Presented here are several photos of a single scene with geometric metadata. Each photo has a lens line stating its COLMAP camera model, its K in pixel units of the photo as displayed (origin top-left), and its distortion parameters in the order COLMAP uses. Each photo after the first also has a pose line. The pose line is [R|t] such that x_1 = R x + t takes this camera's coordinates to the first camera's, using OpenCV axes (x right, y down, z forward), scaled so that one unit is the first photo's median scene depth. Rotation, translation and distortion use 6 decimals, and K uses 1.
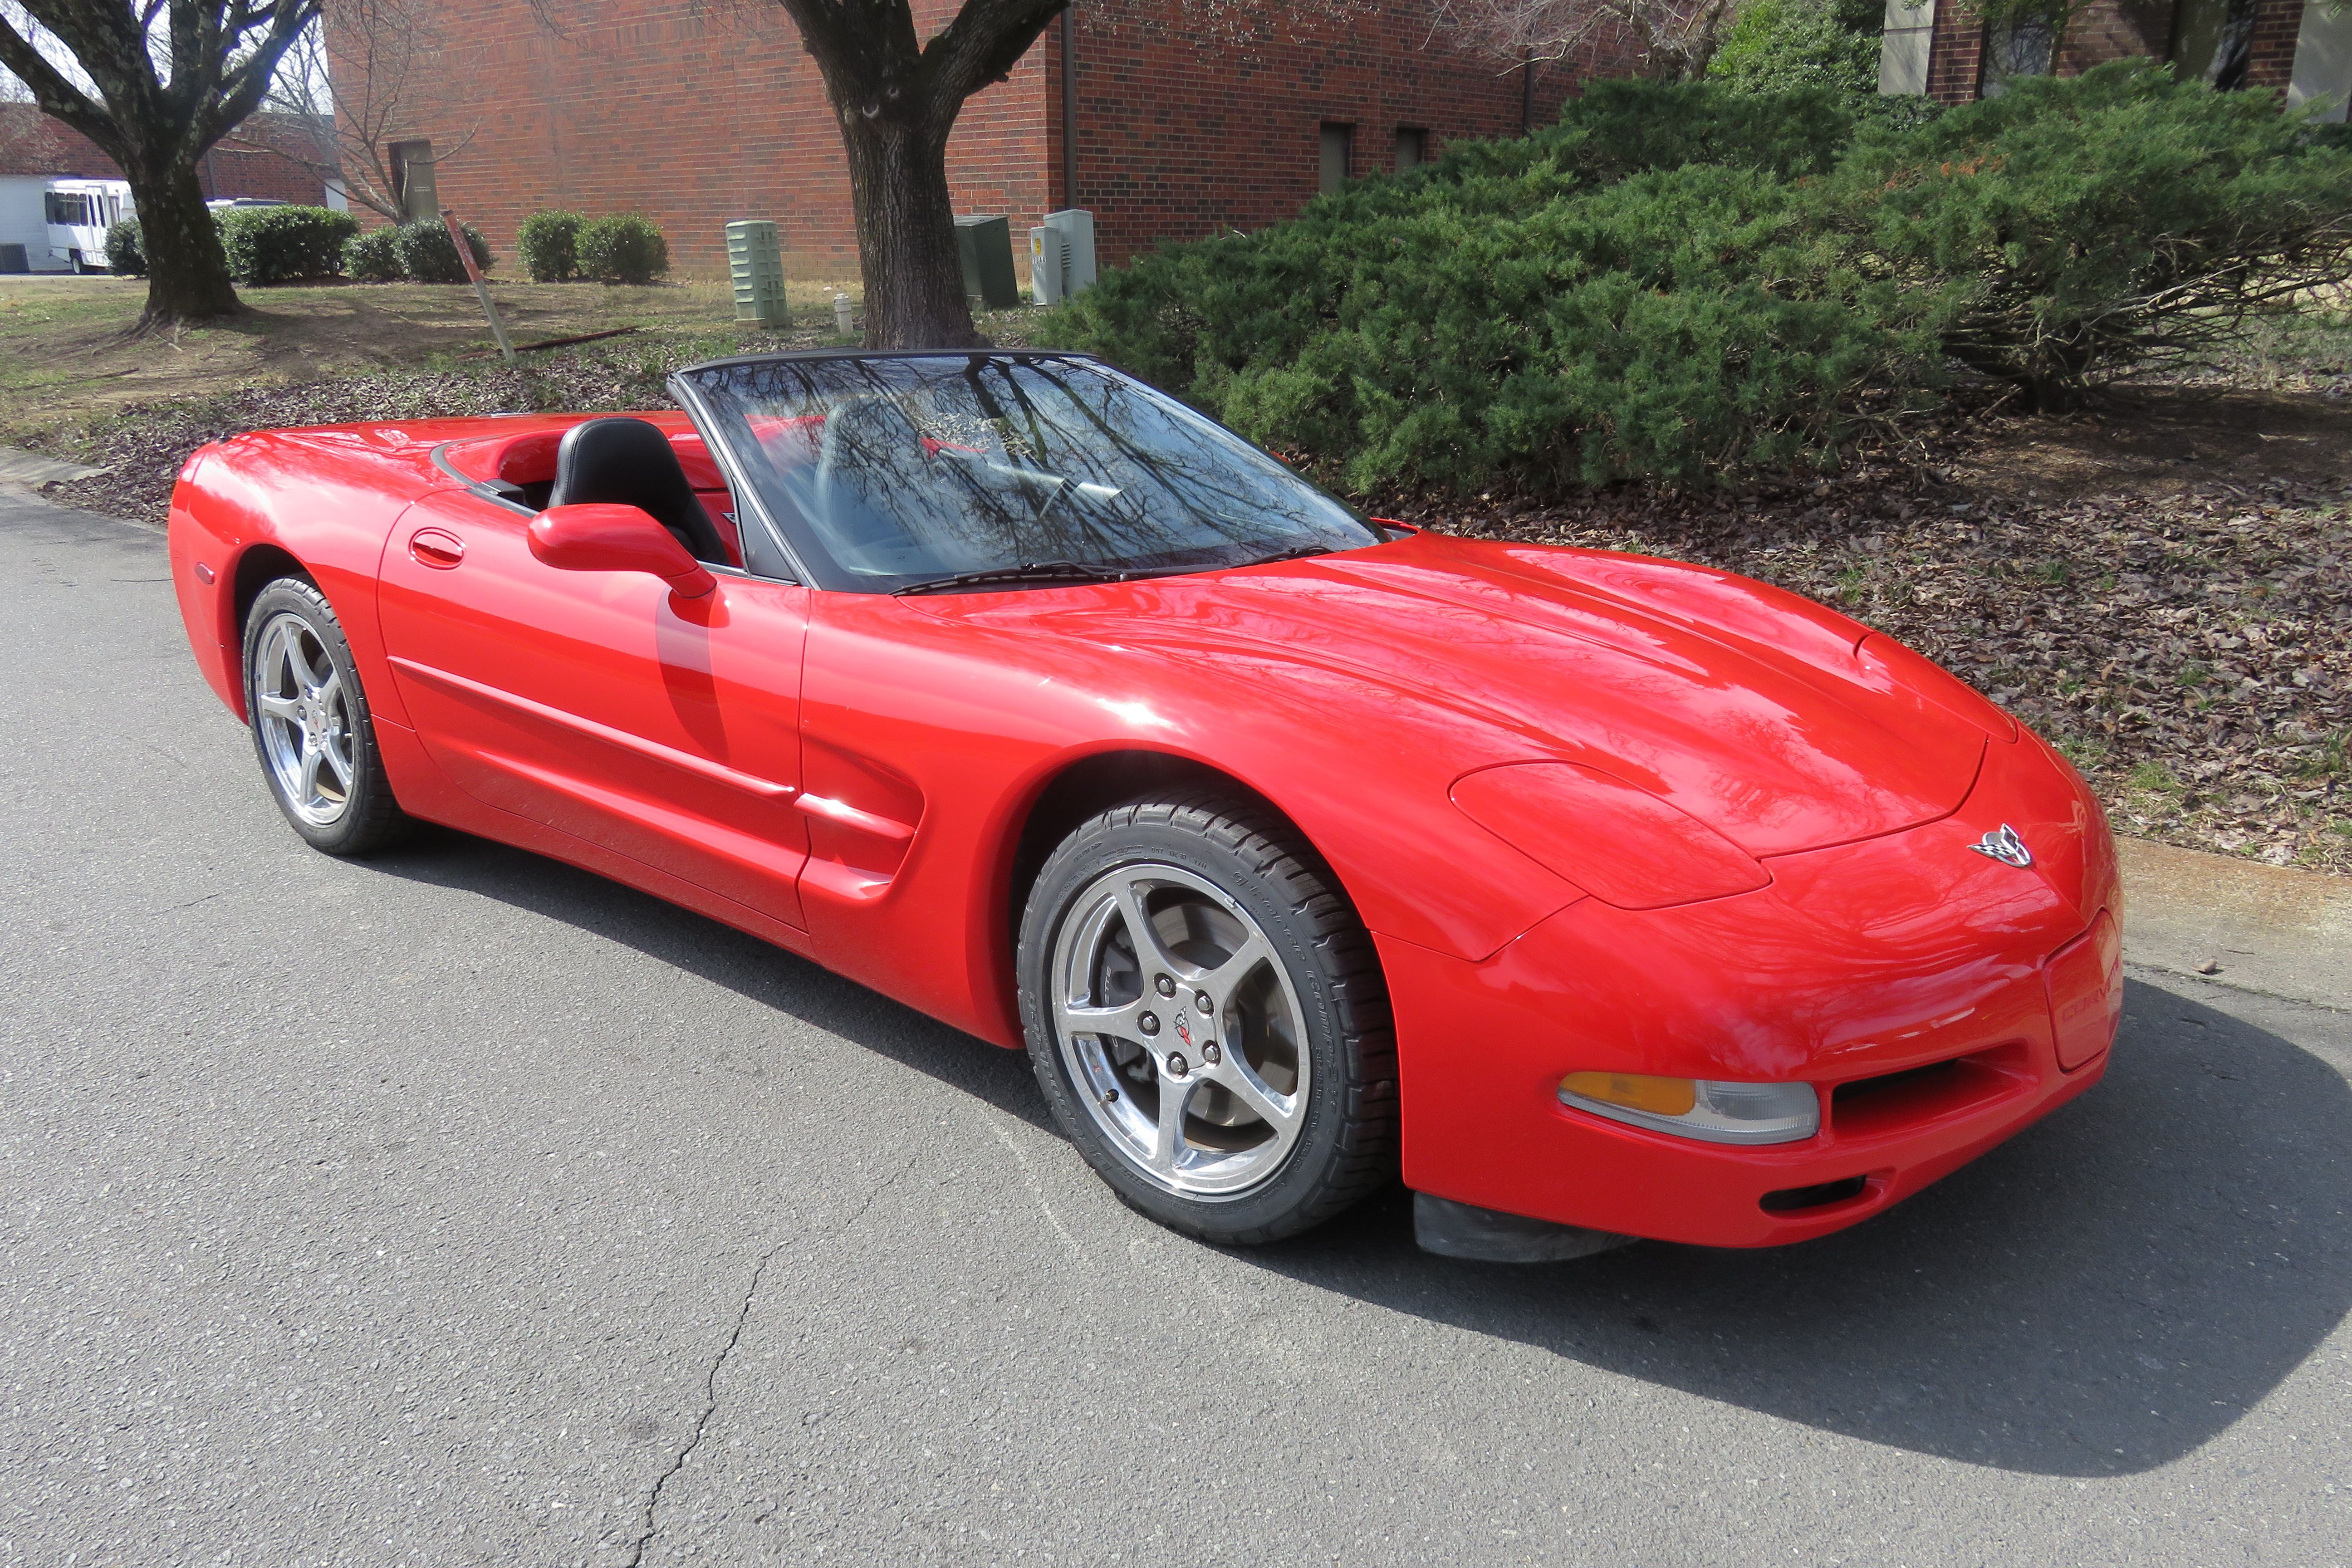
lens RADIAL K [[1843.1, 0, 1186.3], [0, 1843.1, 756.4], [0, 0, 1]] dist [-0.005244, 0.002697]
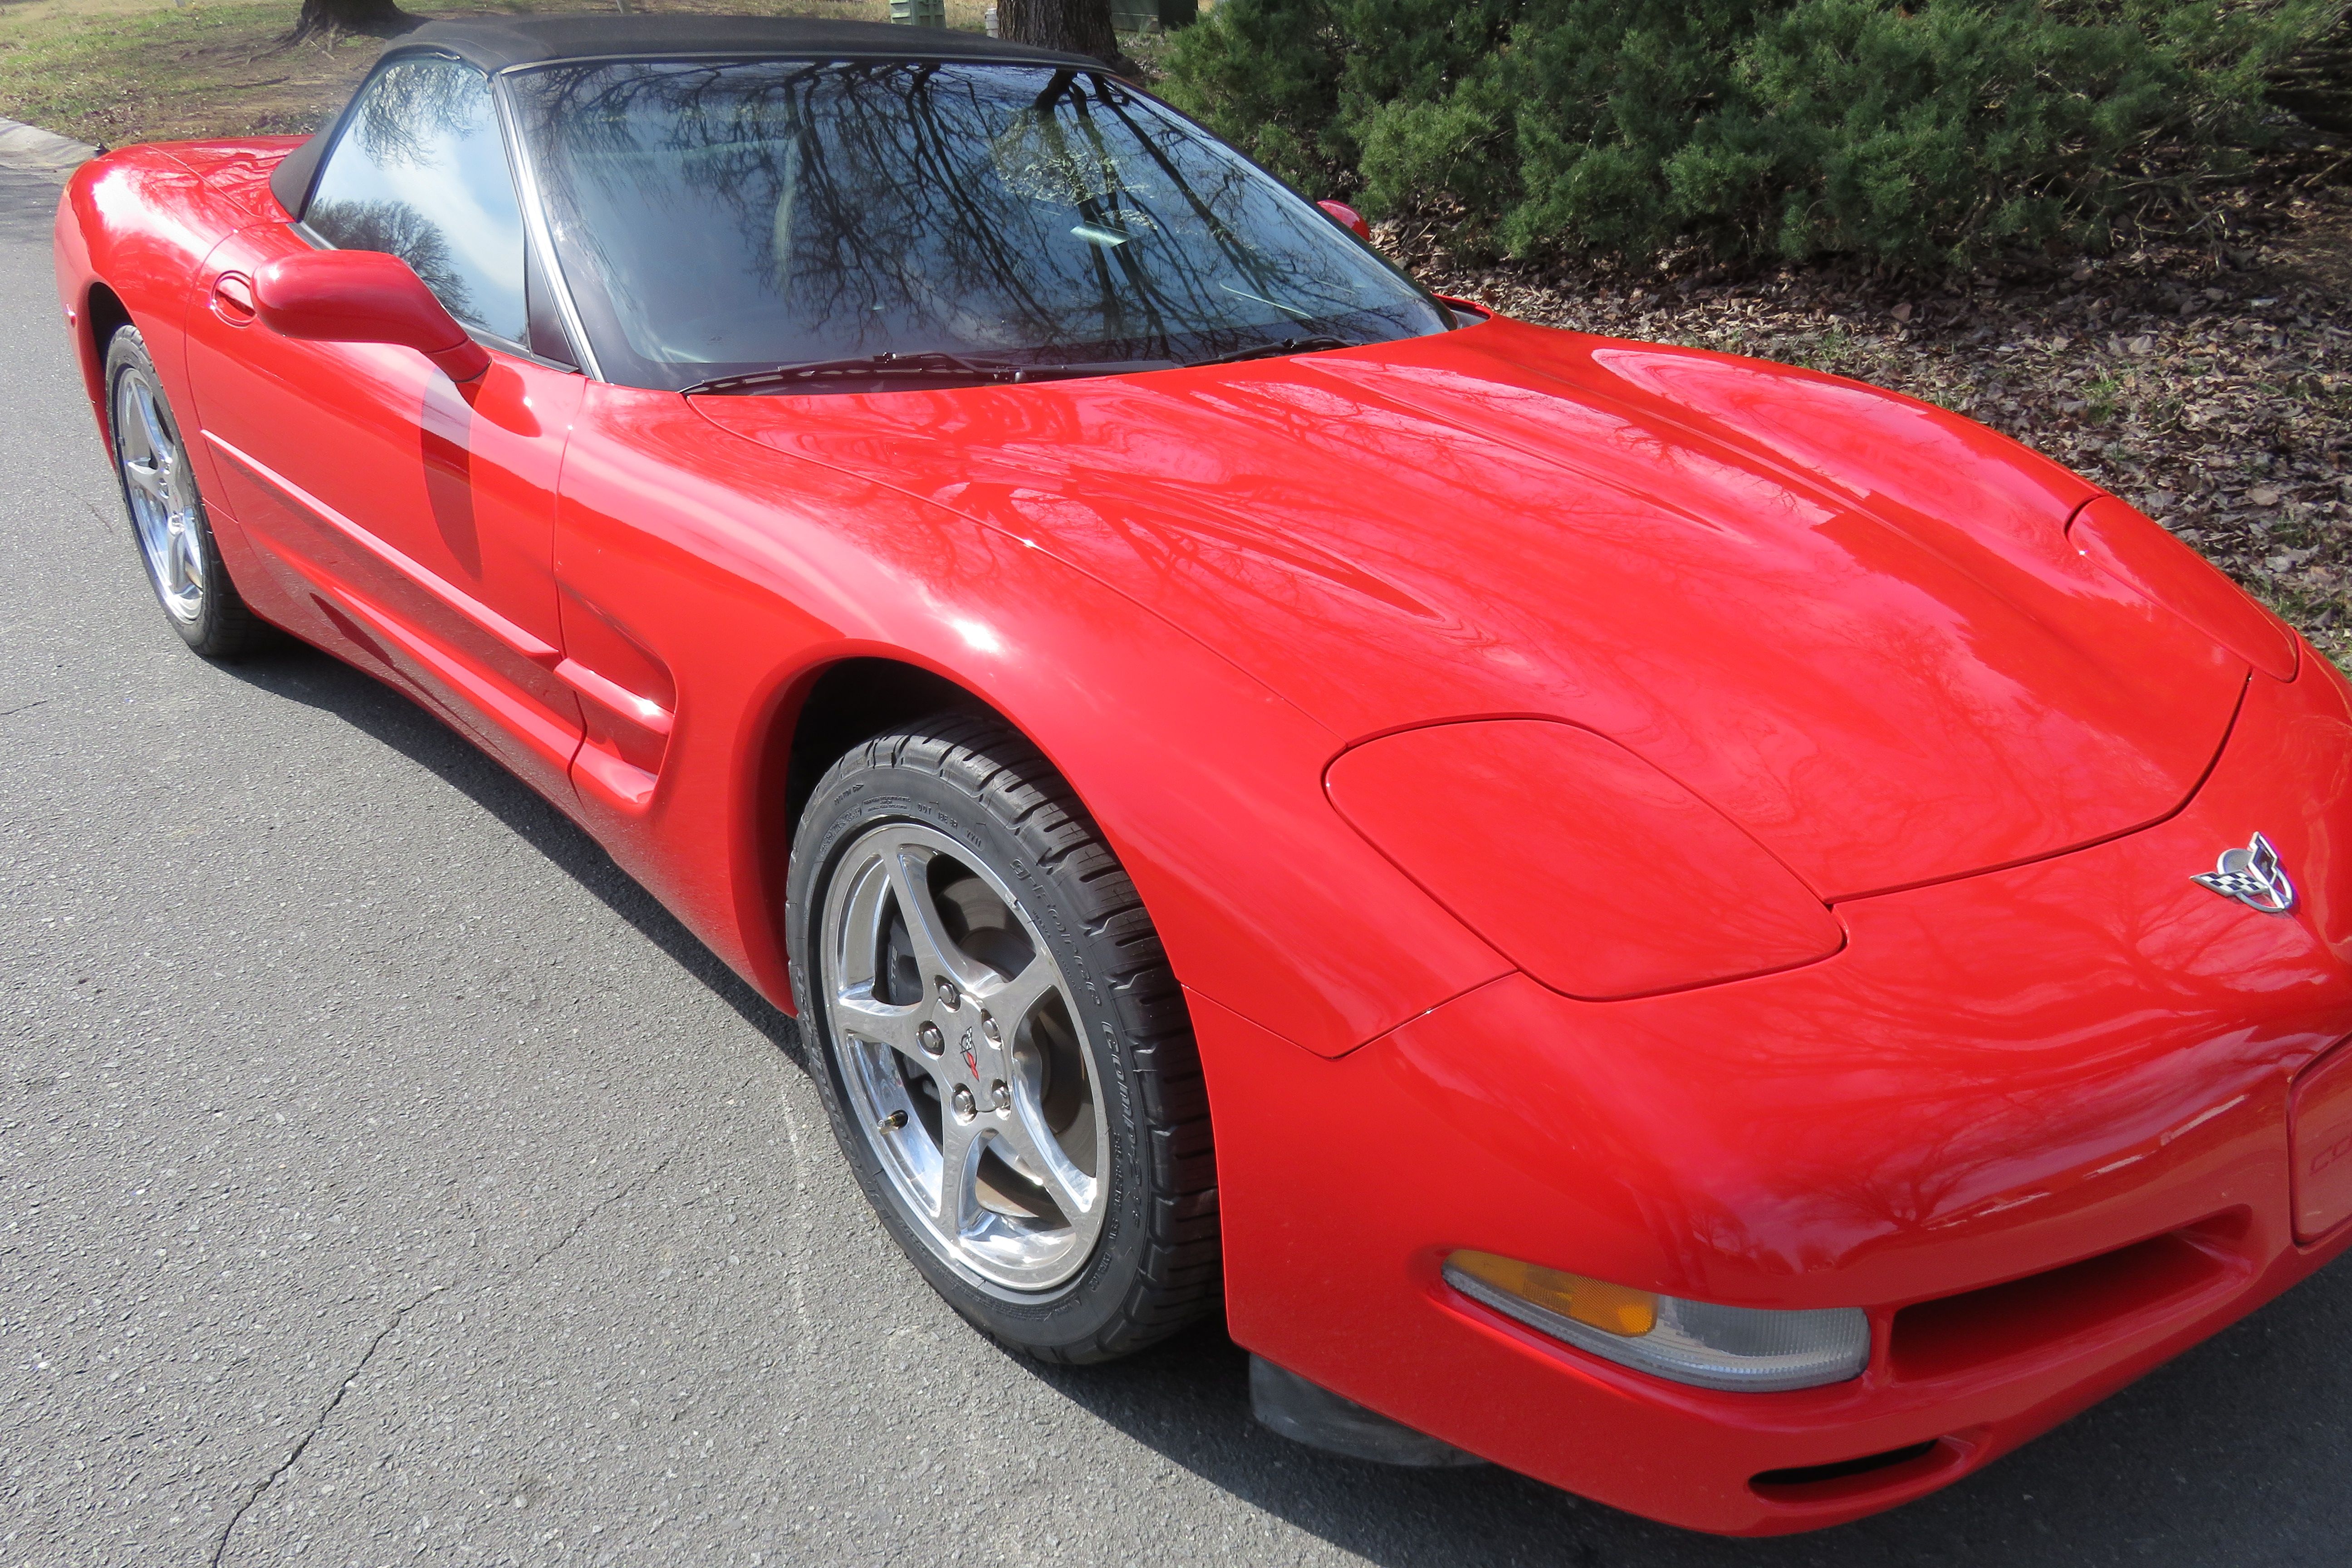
lens RADIAL K [[1826.3, 0, 1176.0], [0, 1826.3, 784.0], [0, 0, 1]] dist [-0.005733, 0.006062]
pose [[0.991182, 0.067158, -0.114227, 0.066856], [-0.049611, 0.987432, 0.150056, -0.027773], [0.122869, -0.143066, 0.982057, 0.156210]]
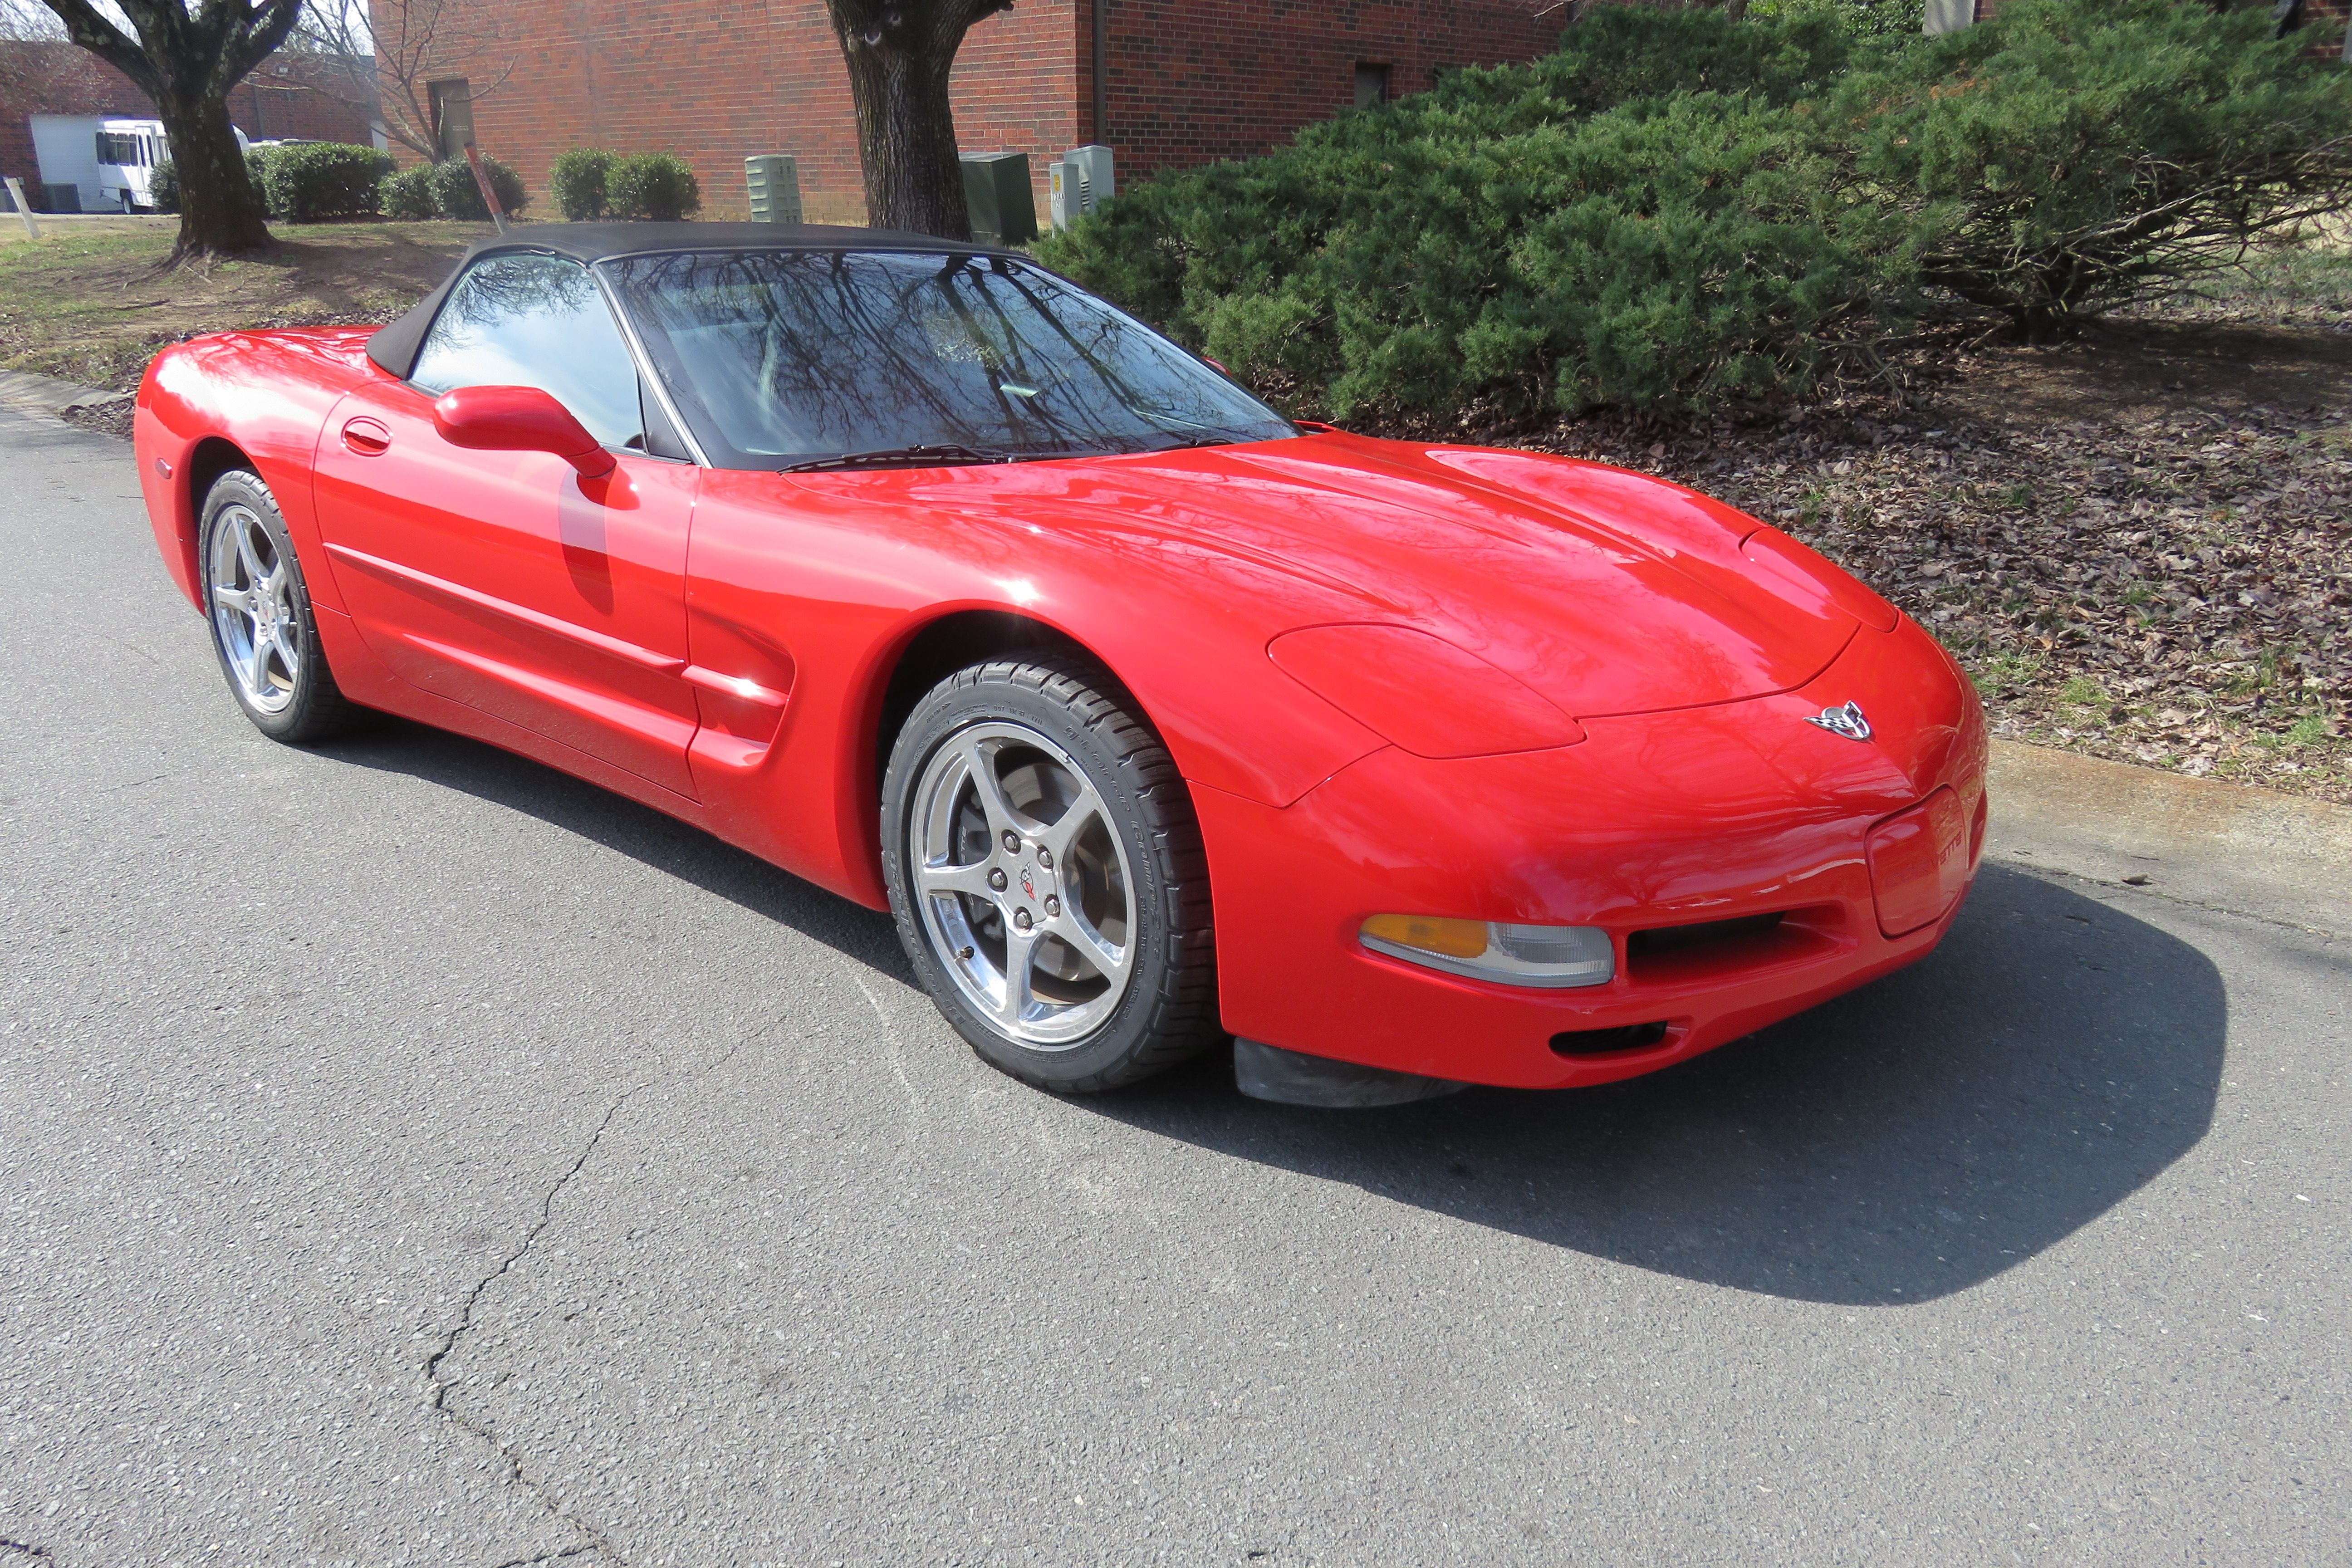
lens RADIAL K [[1844.3, 0, 1186.8], [0, 1844.3, 772.6], [0, 0, 1]] dist [-0.003058, -0.002142]
pose [[0.999557, 0.013798, -0.026369, 0.051380], [-0.012955, 0.999408, 0.031878, 0.023328], [0.026793, -0.031522, 0.999144, -0.011509]]
